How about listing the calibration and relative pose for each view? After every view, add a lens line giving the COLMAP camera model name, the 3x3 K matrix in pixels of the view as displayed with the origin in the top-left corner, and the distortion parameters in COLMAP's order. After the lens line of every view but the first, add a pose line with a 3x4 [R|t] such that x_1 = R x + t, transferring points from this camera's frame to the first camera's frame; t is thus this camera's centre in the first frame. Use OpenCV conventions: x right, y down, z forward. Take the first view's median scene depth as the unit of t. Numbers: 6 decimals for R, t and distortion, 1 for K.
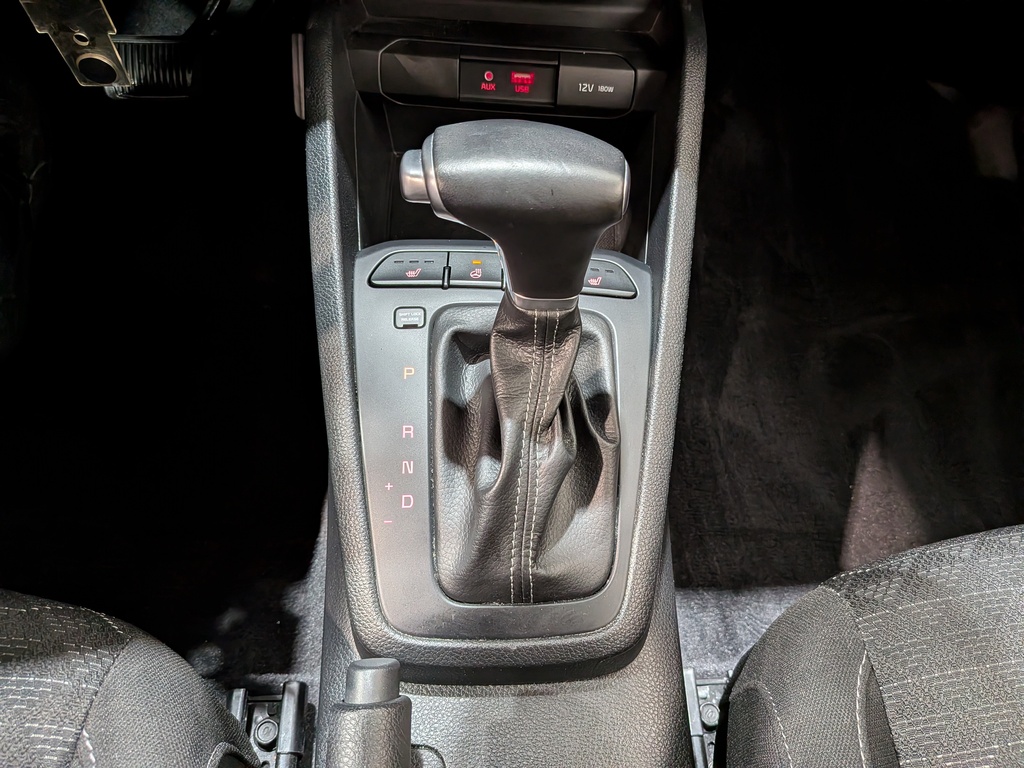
lens RADIAL K [[733.5, 0, 522.3], [0, 733.5, 383.4], [0, 0, 1]] dist [0.043175, -0.082117]
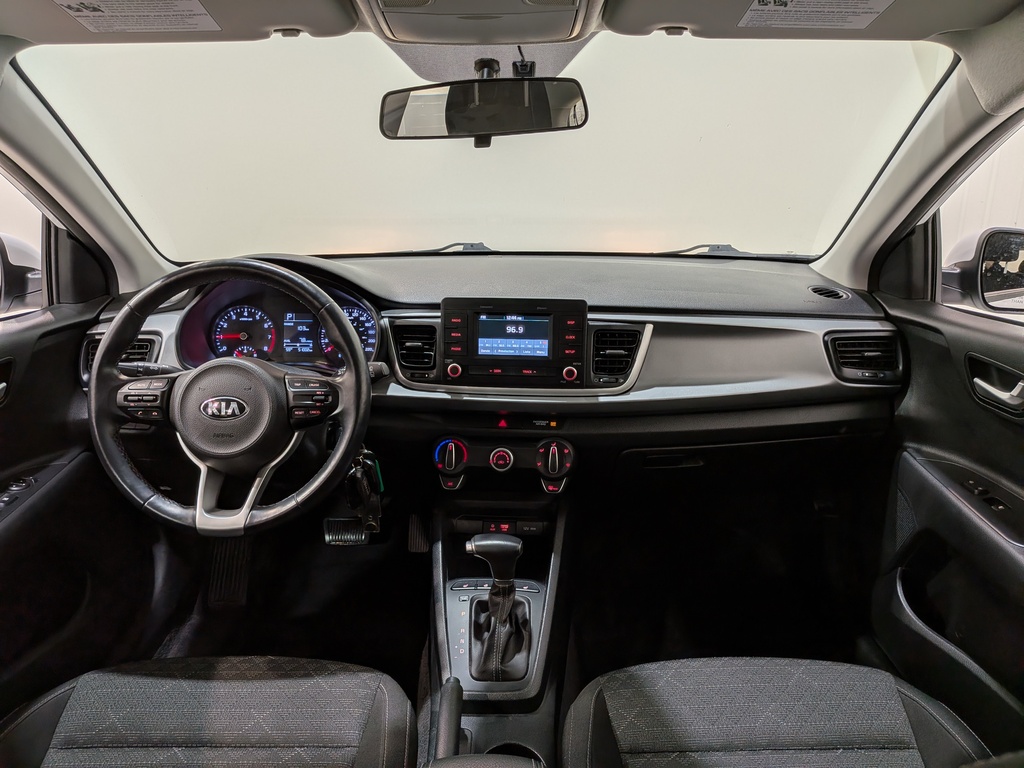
lens RADIAL K [[733.5, 0, 513.3], [0, 733.5, 390.9], [0, 0, 1]] dist [0.043175, -0.082117]
pose [[0.998156, -0.035883, -0.048953, 0.249028], [0.002056, 0.826054, -0.563587, 0.986057], [0.060661, 0.562447, 0.824605, -2.141427]]
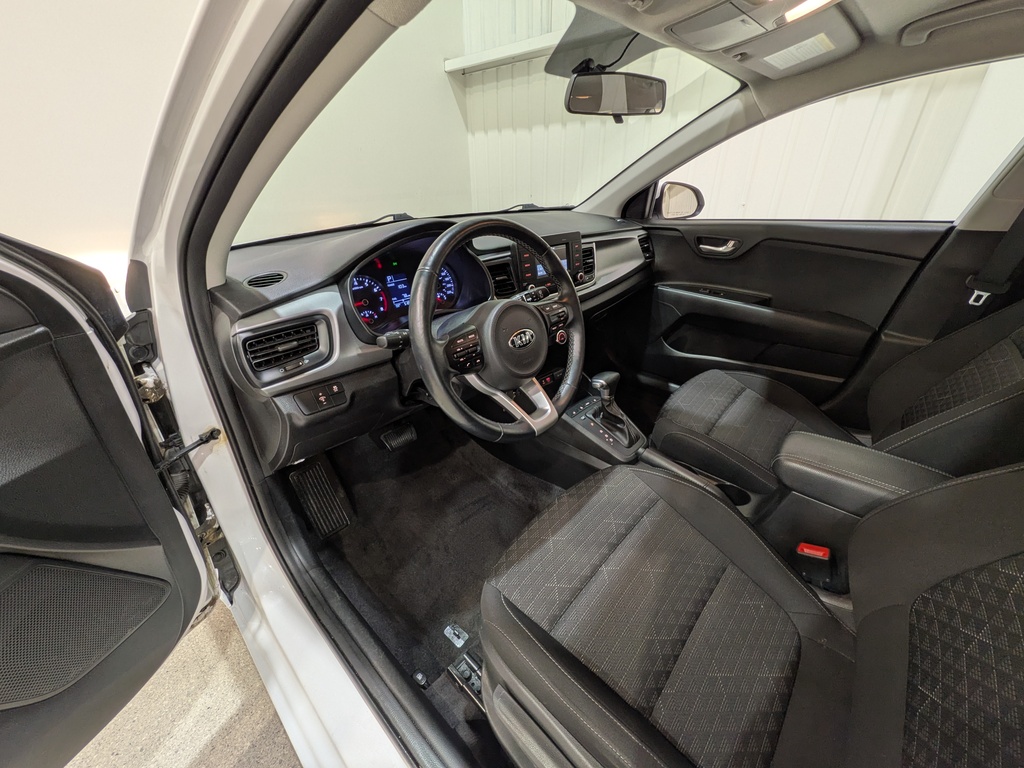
lens RADIAL K [[400.2, 0, 515.9], [0, 400.2, 378.3], [0, 0, 1]] dist [-0.008663, -0.000140]
pose [[0.705537, -0.375635, 0.600930, -2.226311], [0.584613, 0.787792, -0.193939, -0.035703], [-0.400557, 0.488142, 0.775417, -1.243532]]
